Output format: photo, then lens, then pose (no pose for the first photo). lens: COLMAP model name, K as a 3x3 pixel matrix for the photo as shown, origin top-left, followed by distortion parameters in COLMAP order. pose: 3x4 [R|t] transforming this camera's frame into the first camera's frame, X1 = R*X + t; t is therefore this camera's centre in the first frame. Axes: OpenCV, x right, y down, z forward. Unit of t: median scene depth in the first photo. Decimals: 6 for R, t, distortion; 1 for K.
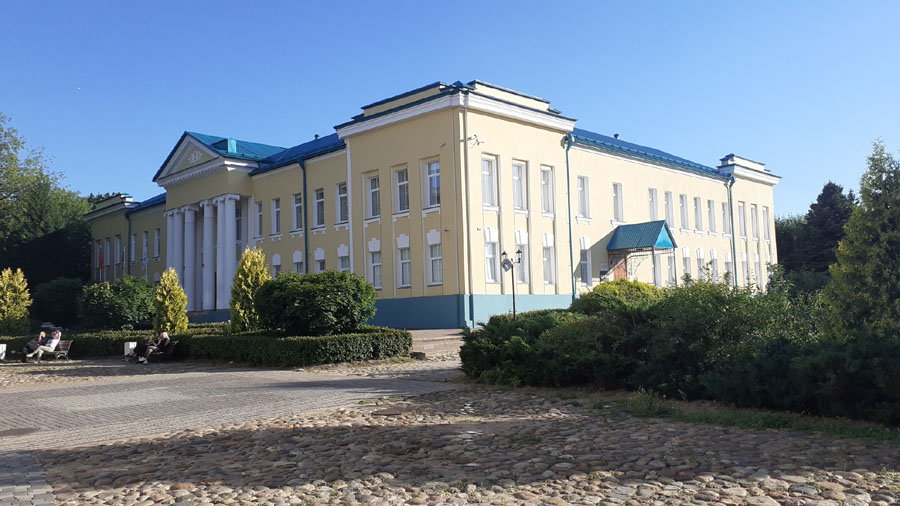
lens RADIAL K [[713.6, 0, 450.0], [0, 713.6, 253.0], [0, 0, 1]] dist [0.136076, -0.191335]
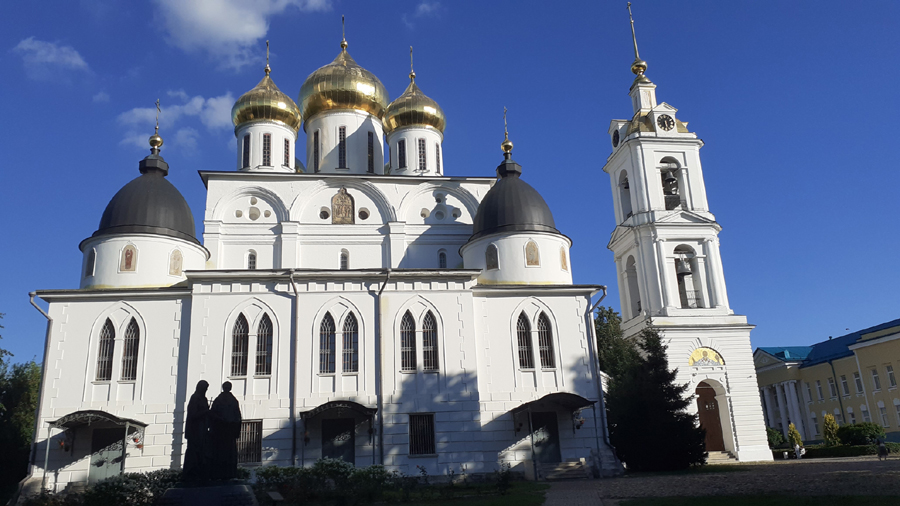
lens RADIAL K [[713.6, 0, 450.0], [0, 713.6, 253.0], [0, 0, 1]] dist [0.136076, -0.191335]
pose [[0.800231, -0.190071, -0.568774, 0.153357], [0.078956, 0.973580, -0.214262, -0.071685], [0.594472, 0.126551, 0.794096, -1.235555]]
